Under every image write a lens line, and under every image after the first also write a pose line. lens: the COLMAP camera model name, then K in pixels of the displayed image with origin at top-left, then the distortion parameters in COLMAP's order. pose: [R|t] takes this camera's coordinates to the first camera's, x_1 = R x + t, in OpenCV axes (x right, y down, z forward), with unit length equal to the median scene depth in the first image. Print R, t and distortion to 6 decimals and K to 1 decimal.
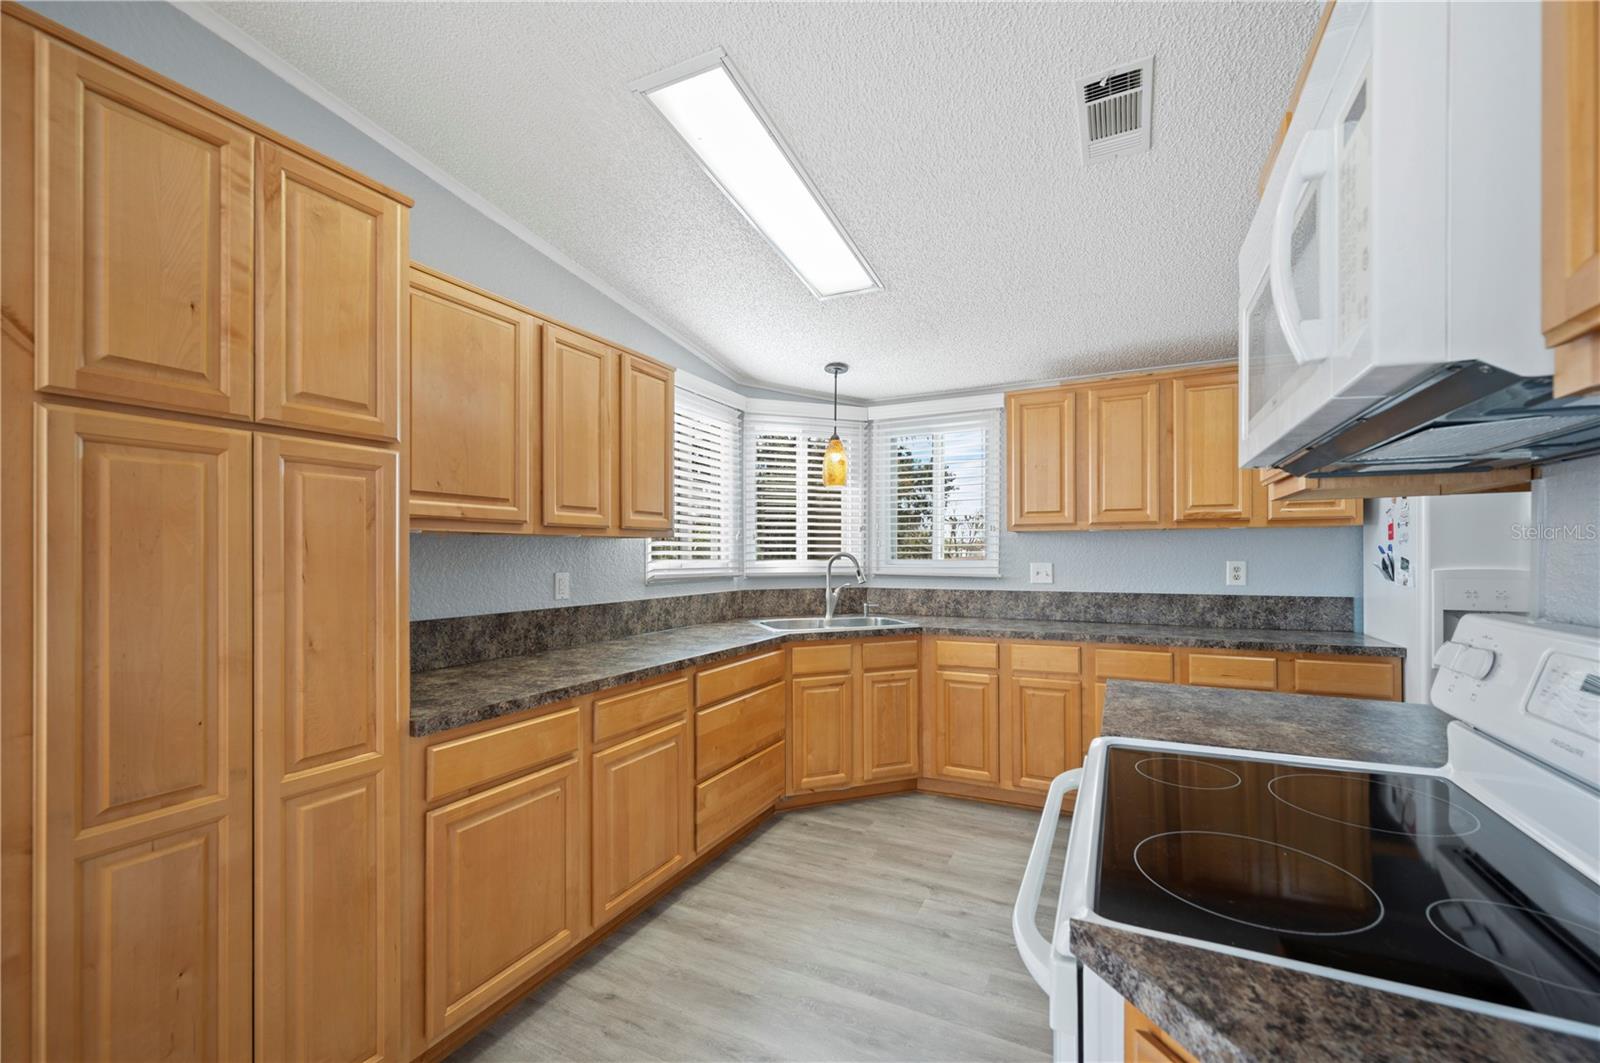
lens RADIAL K [[637.4, 0, 802.0], [0, 637.4, 546.2], [0, 0, 1]] dist [0.000158, -0.000022]
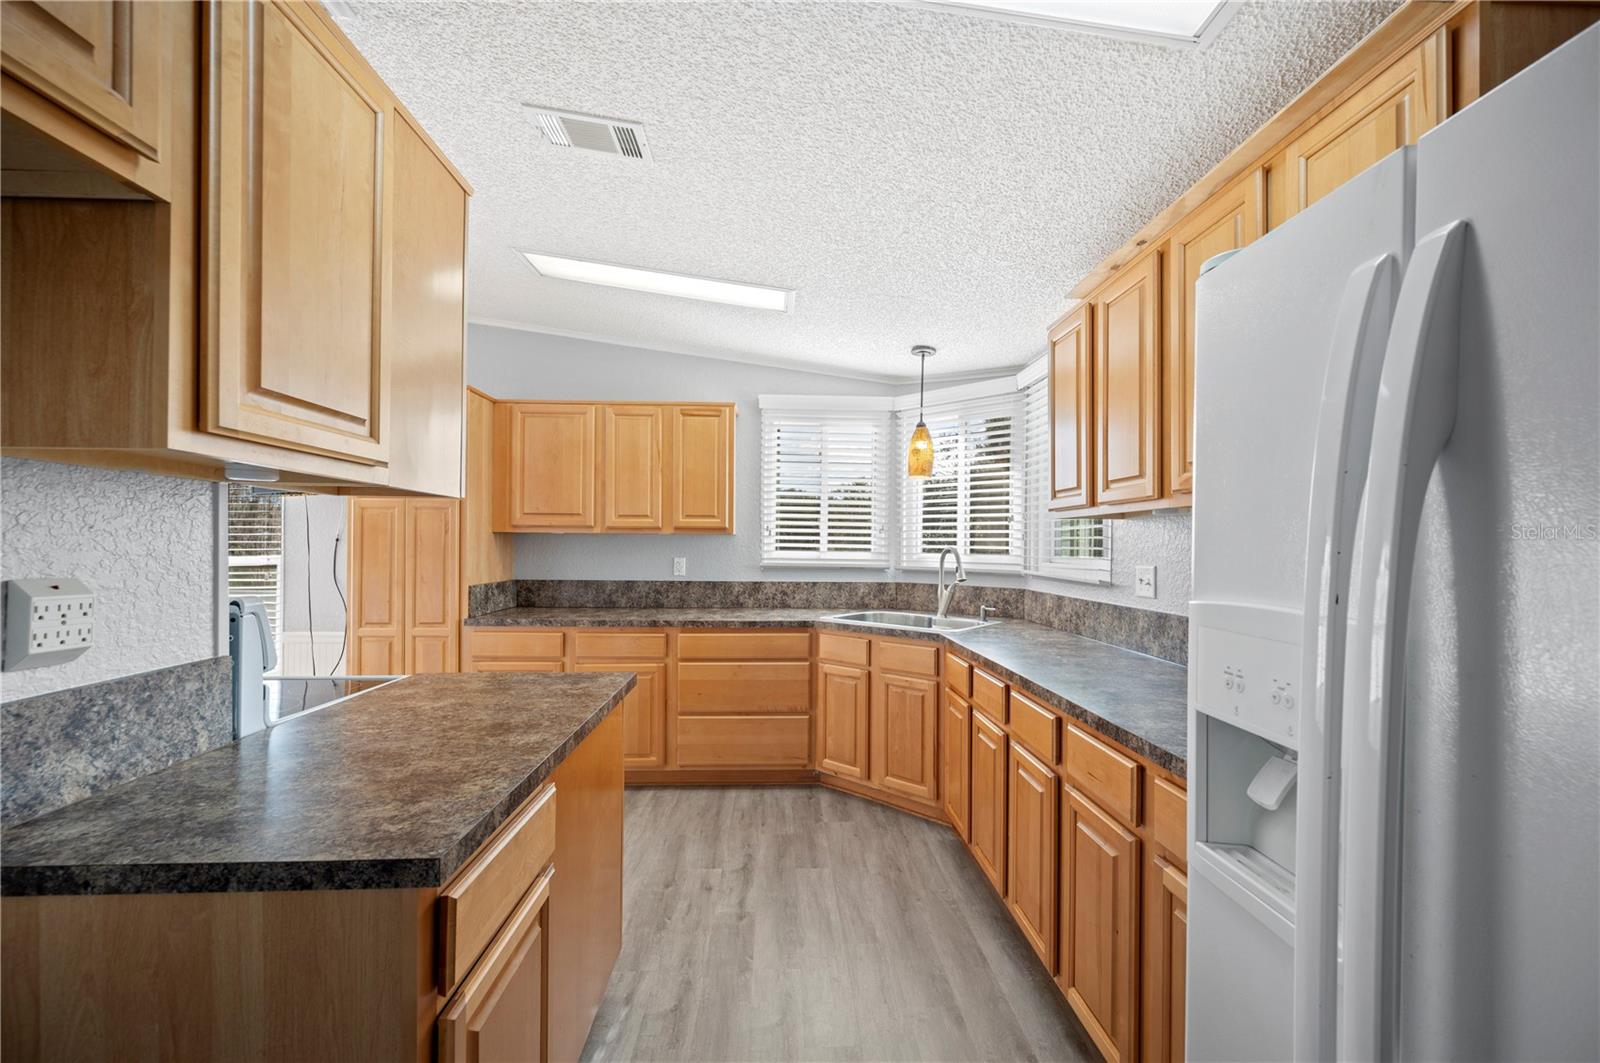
lens RADIAL K [[637.4, 0, 802.0], [0, 637.4, 546.2], [0, 0, 1]] dist [0.000158, -0.000022]
pose [[0.484693, 0.007202, -0.874655, 0.858260], [0.000218, 0.999965, 0.008355, 0.002731], [0.874684, -0.004240, 0.484674, 0.433499]]
